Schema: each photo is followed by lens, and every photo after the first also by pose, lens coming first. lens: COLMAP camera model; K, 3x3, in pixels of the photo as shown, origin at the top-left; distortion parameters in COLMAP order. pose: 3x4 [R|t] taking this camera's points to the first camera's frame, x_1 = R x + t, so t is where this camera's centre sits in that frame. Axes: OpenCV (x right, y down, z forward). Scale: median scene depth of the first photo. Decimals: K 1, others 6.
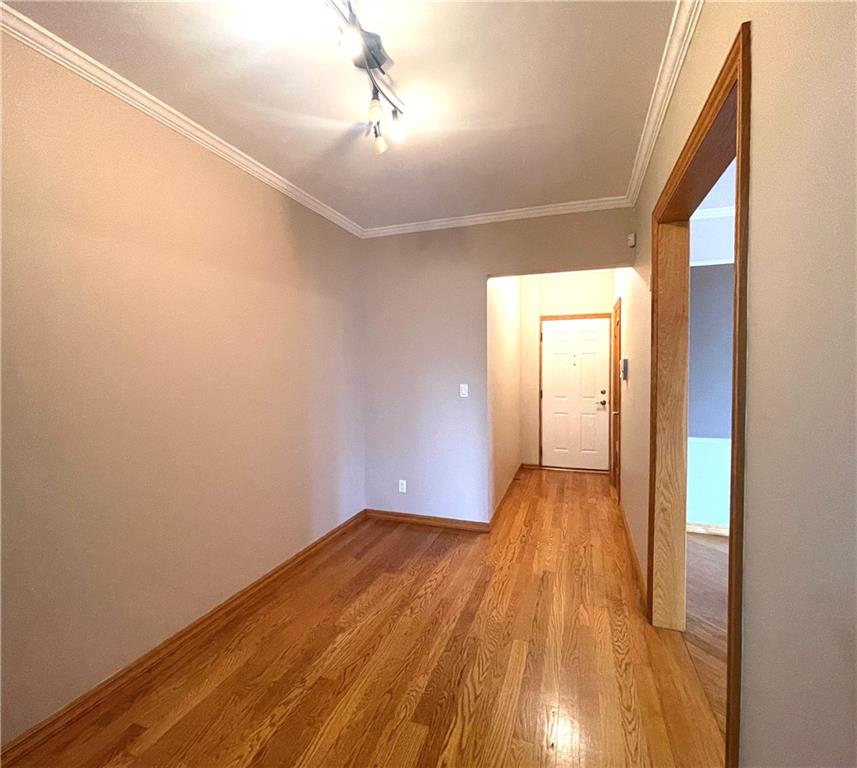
lens RADIAL K [[420.9, 0, 435.4], [0, 420.9, 380.5], [0, 0, 1]] dist [0.003721, -0.002307]
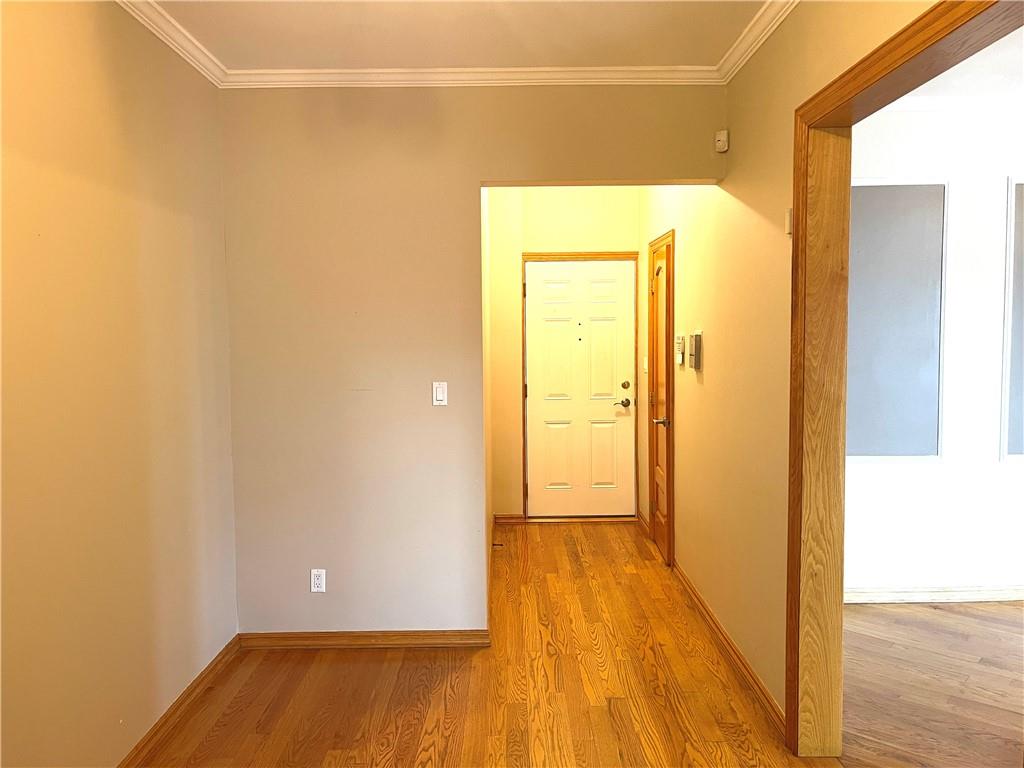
lens RADIAL K [[790.0, 0, 510.3], [0, 790.0, 384.0], [0, 0, 1]] dist [0.039975, -0.007509]
pose [[0.943558, -0.026167, 0.330172, -0.193797], [0.015296, 0.999253, 0.035481, -0.024882], [-0.330854, -0.028428, 0.943254, 0.005792]]
